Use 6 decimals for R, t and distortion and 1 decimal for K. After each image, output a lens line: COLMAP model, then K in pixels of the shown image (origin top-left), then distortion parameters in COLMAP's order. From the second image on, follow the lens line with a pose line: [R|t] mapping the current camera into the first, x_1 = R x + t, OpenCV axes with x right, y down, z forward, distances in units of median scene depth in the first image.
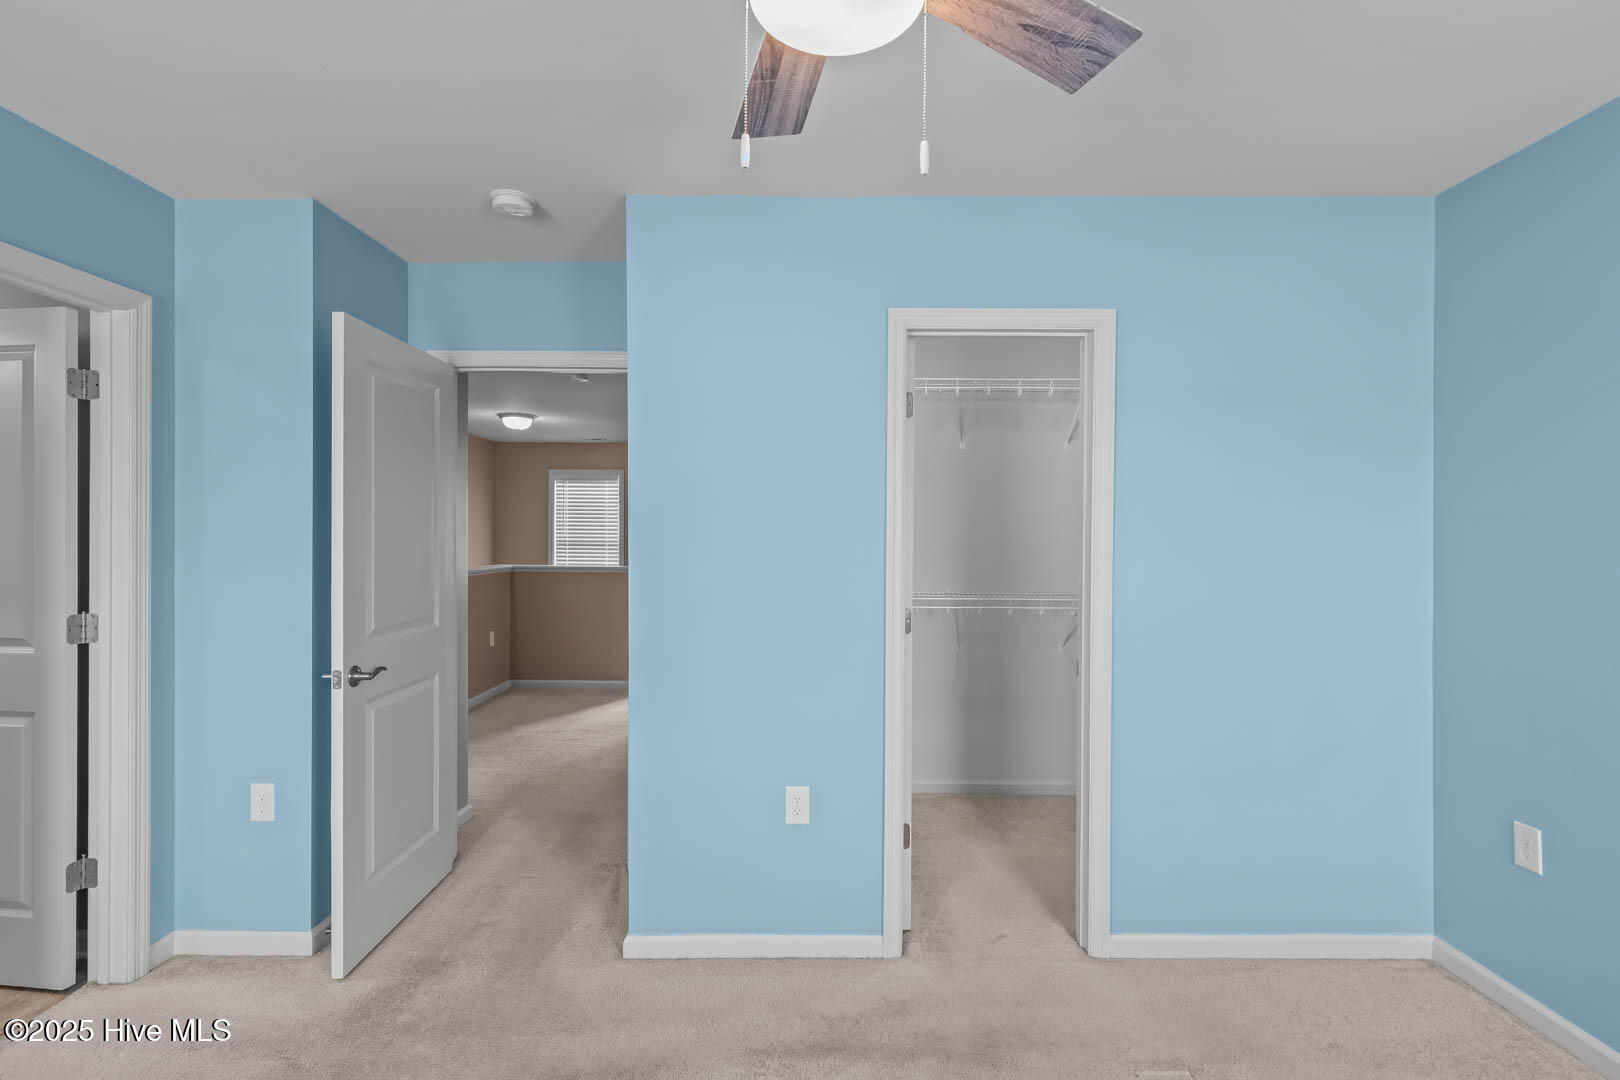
lens RADIAL K [[738.7, 0, 815.2], [0, 738.7, 543.2], [0, 0, 1]] dist [-0.001023, -0.000194]
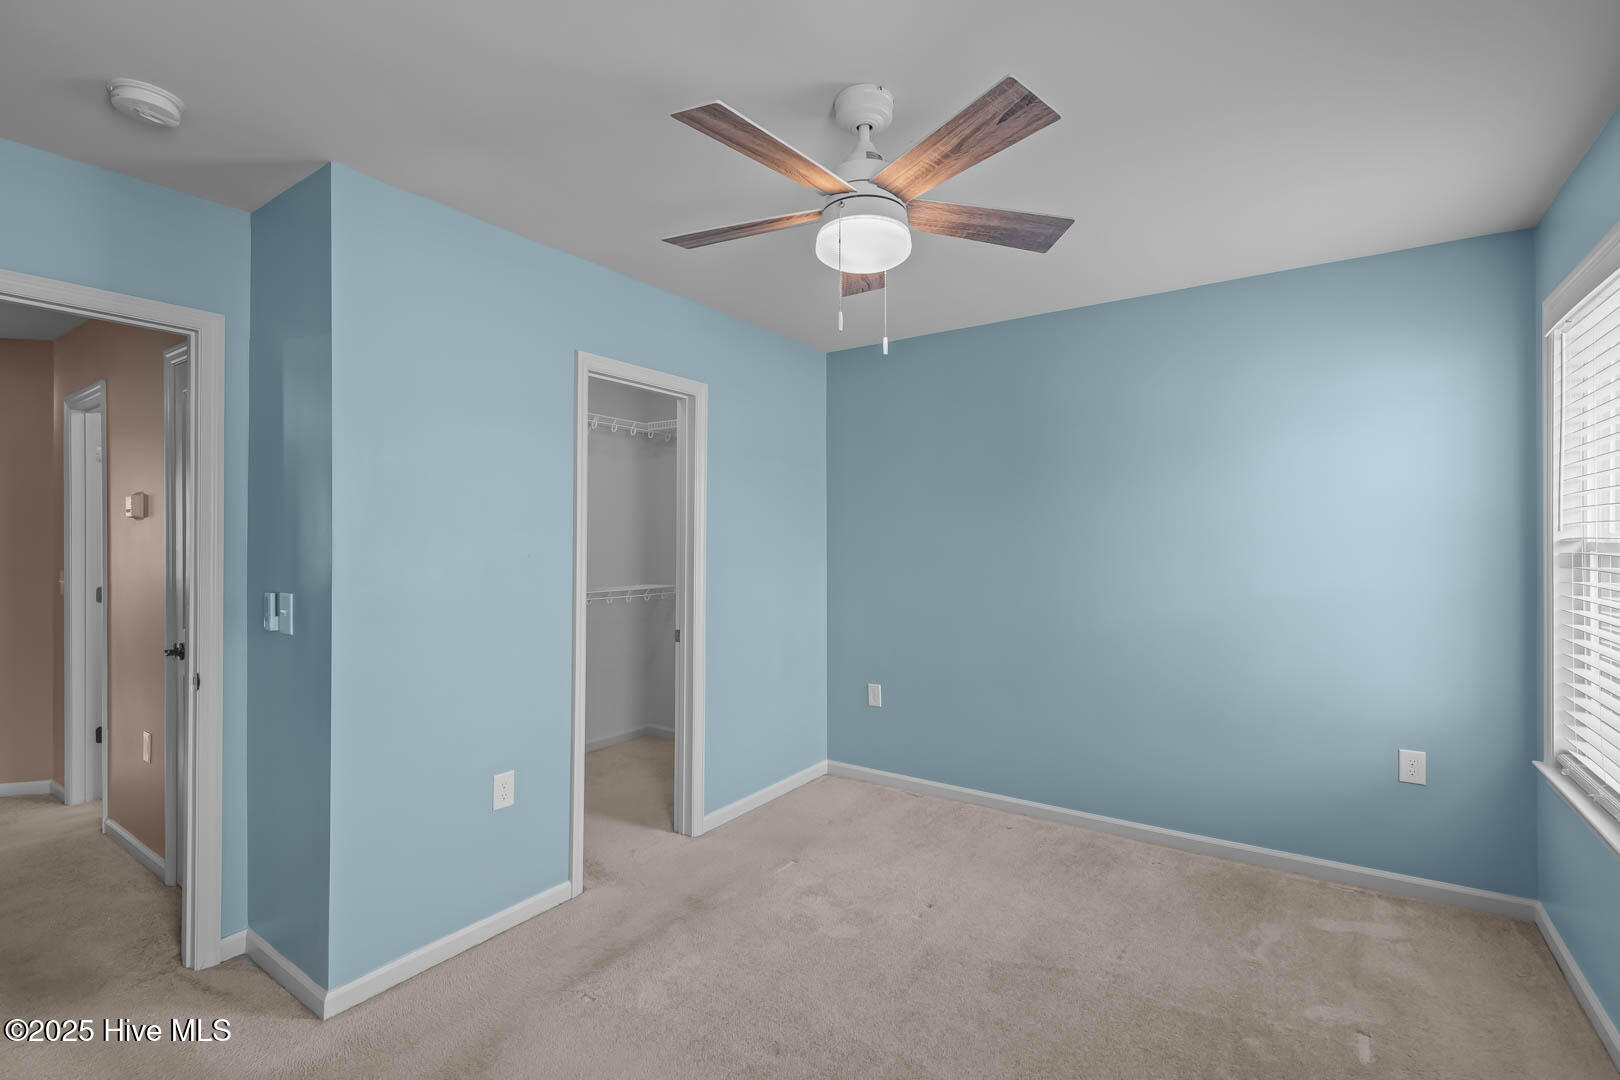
lens RADIAL K [[738.7, 0, 811.5], [0, 738.7, 532.0], [0, 0, 1]] dist [-0.001023, -0.000194]
pose [[0.553745, 0.004192, 0.832676, -0.694194], [0.003989, 0.999962, -0.007688, -0.013512], [-0.832677, 0.007579, 0.553707, 0.023793]]
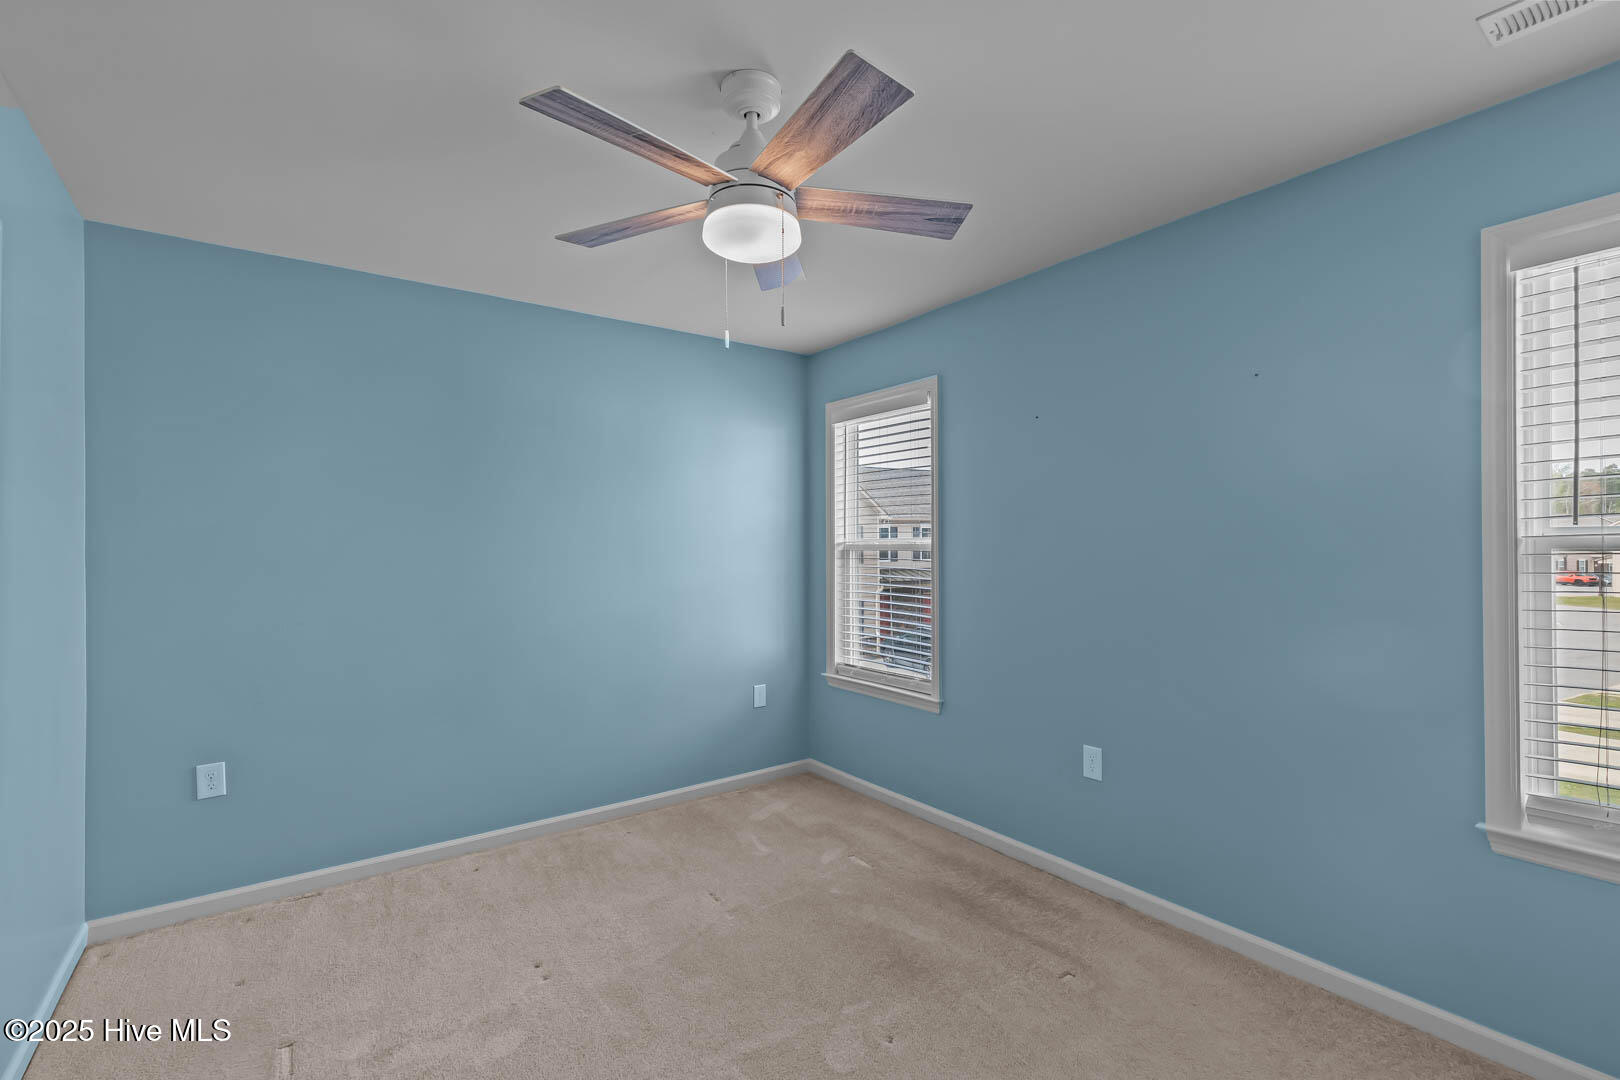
lens RADIAL K [[738.7, 0, 819.0], [0, 738.7, 534.5], [0, 0, 1]] dist [-0.001023, -0.000194]
pose [[-0.623671, 0.016259, 0.781518, -0.650918], [0.005770, 0.999852, -0.016197, 0.000206], [-0.781665, -0.005592, -0.623673, 0.841779]]
